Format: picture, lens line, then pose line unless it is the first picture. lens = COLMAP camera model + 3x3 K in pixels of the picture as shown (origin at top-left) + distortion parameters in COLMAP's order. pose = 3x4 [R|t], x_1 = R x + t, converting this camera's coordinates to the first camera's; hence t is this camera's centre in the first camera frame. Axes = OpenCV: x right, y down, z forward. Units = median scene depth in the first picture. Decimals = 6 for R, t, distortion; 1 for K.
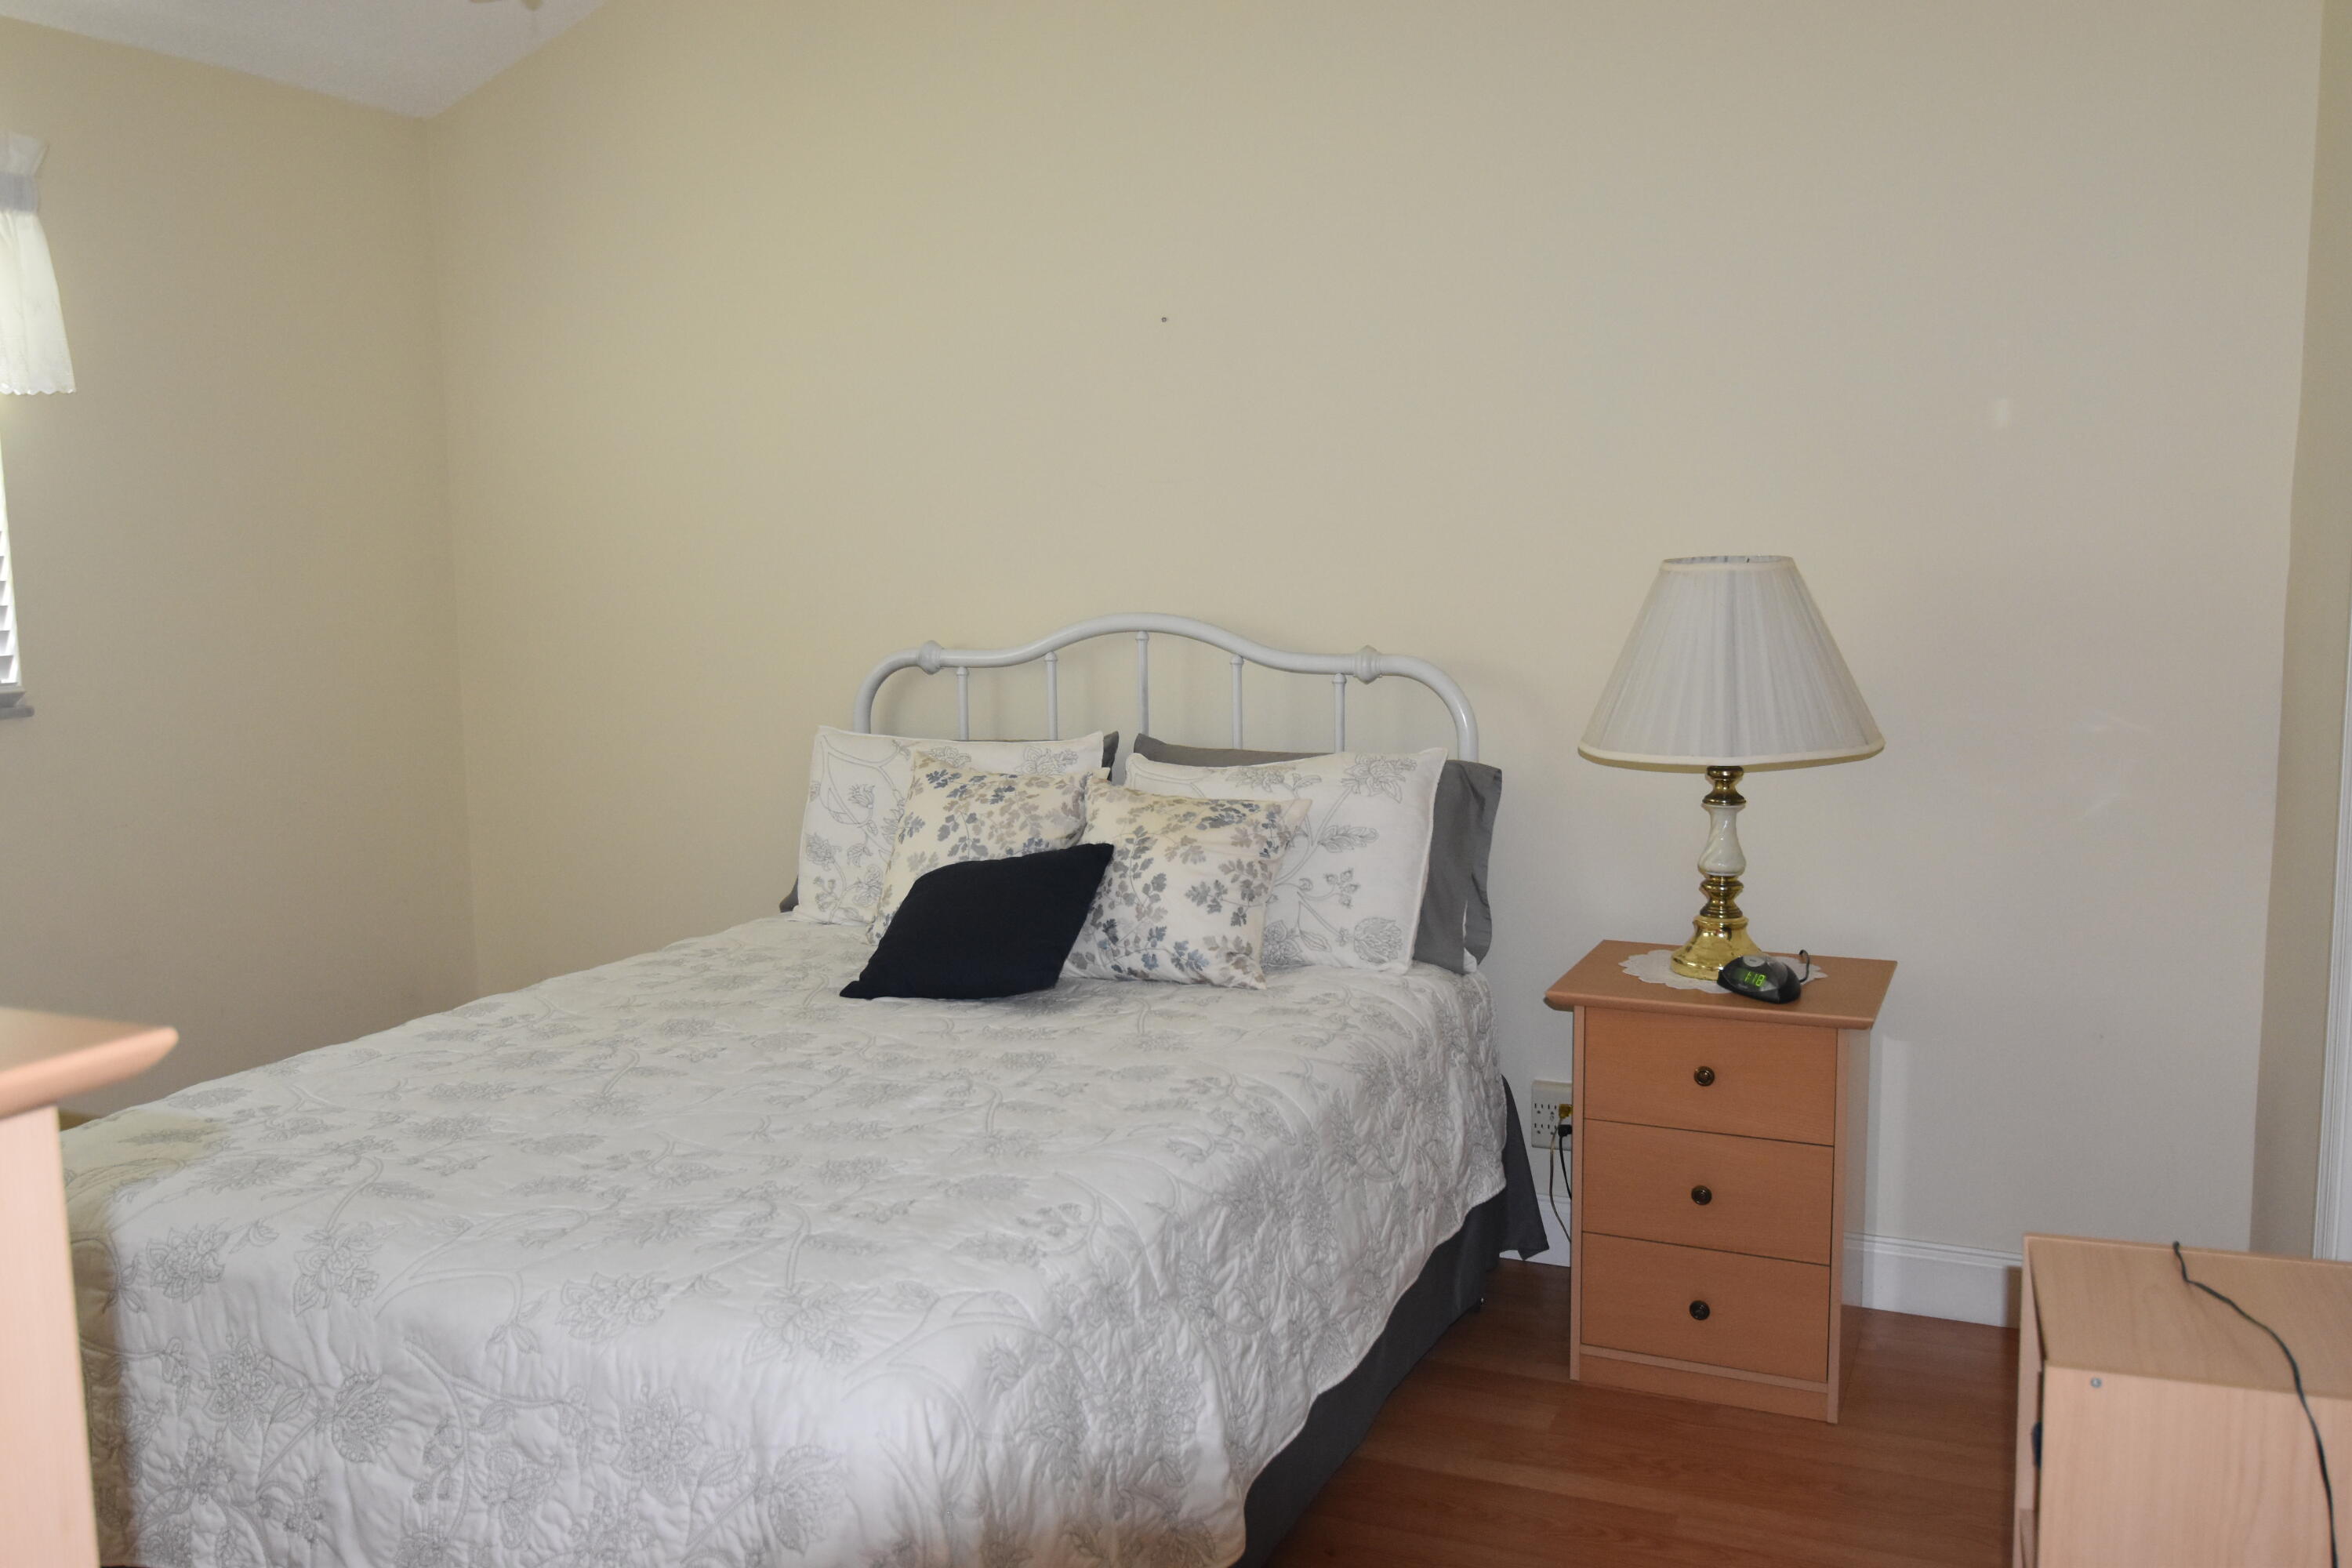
lens RADIAL K [[1957.5, 0, 1176.0], [0, 1957.5, 784.0], [0, 0, 1]] dist [0.001892, -0.014365]
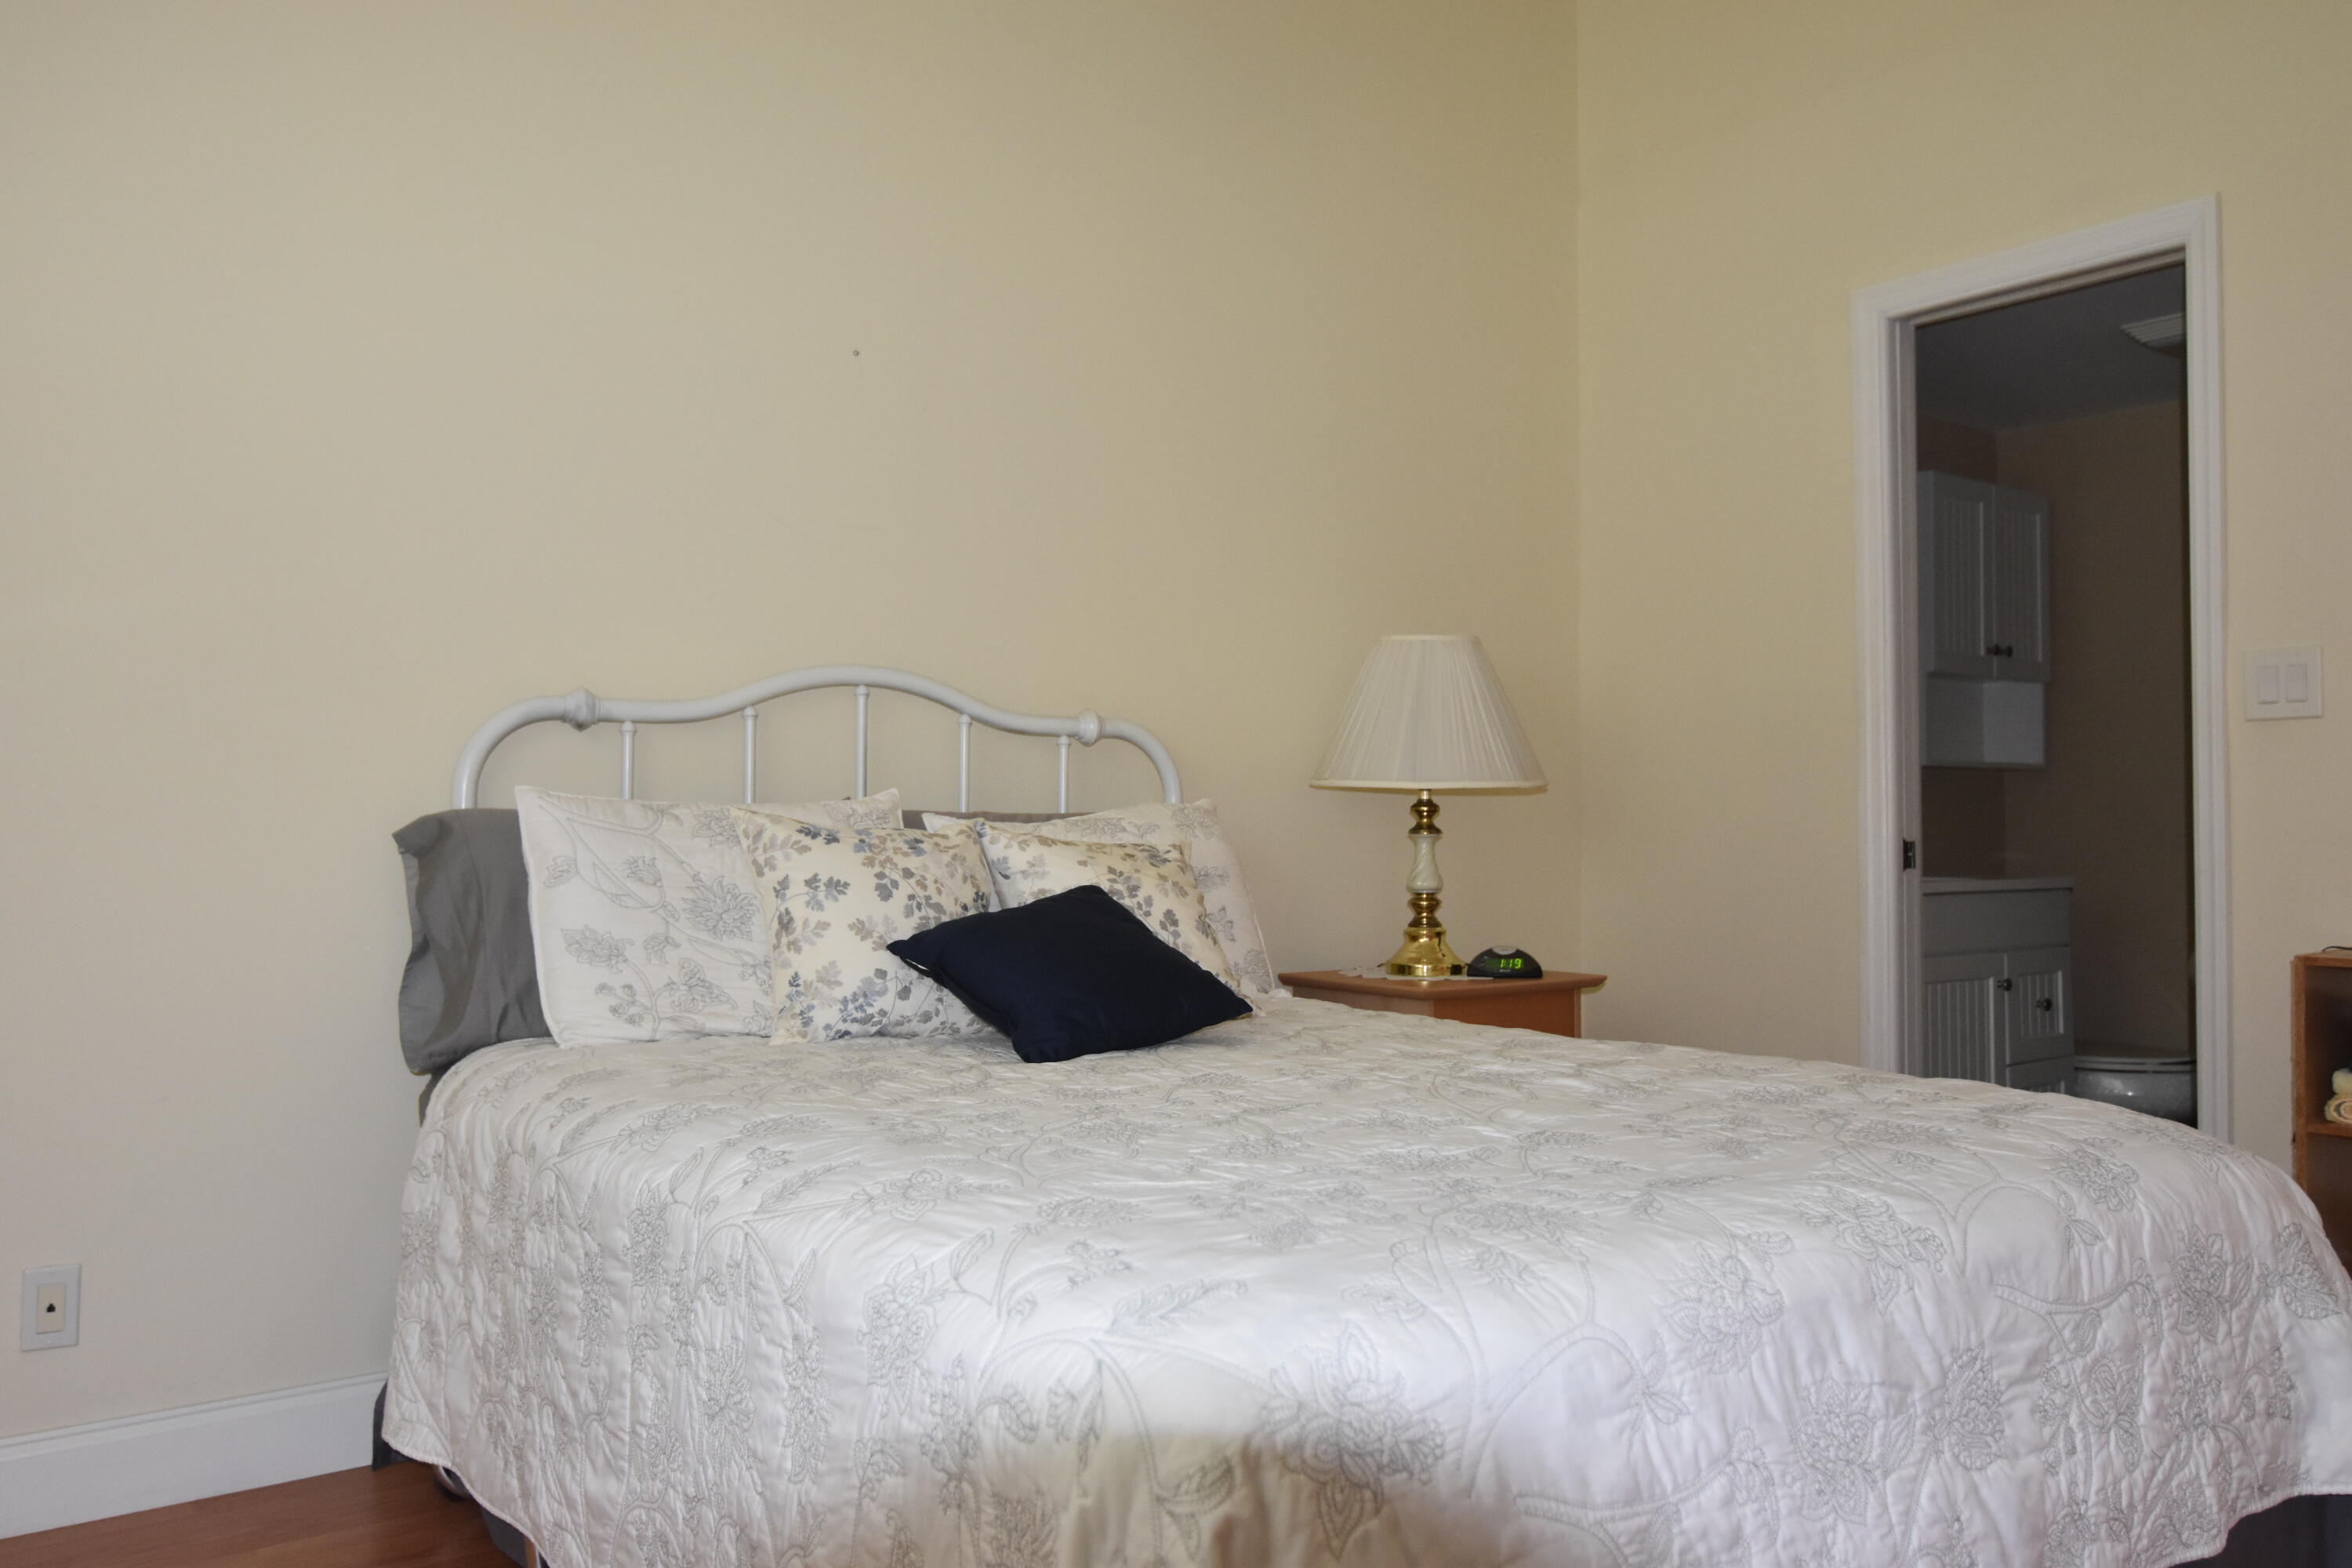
lens RADIAL K [[1804.5, 0, 1176.0], [0, 1804.5, 784.0], [0, 0, 1]] dist [0.005963, 0.002131]
pose [[0.498895, 0.031036, 0.866106, -0.664989], [0.103264, 0.990110, -0.094962, 0.060203], [-0.860488, 0.136814, 0.490756, 0.482479]]
